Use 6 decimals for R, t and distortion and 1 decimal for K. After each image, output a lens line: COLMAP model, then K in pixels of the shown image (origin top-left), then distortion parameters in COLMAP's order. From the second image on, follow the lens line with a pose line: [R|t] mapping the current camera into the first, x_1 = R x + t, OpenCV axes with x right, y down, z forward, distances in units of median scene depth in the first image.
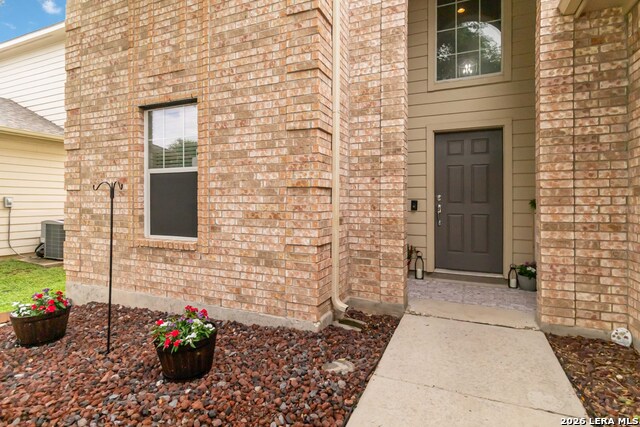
lens RADIAL K [[327.0, 0, 325.3], [0, 327.0, 200.3], [0, 0, 1]] dist [0.004174, 0.000229]
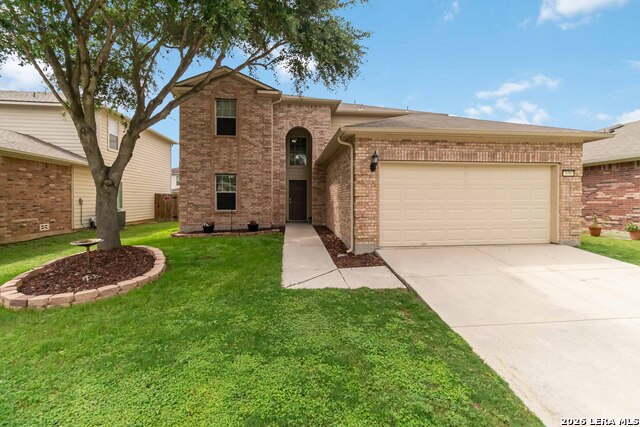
lens RADIAL K [[296.7, 0, 320.3], [0, 296.7, 209.2], [0, 0, 1]] dist [-0.000123, 0.003964]
pose [[0.869554, -0.014132, 0.493635, -1.271396], [-0.001558, 0.999507, 0.031358, -0.004898], [-0.493835, -0.028037, 0.869104, -2.583478]]
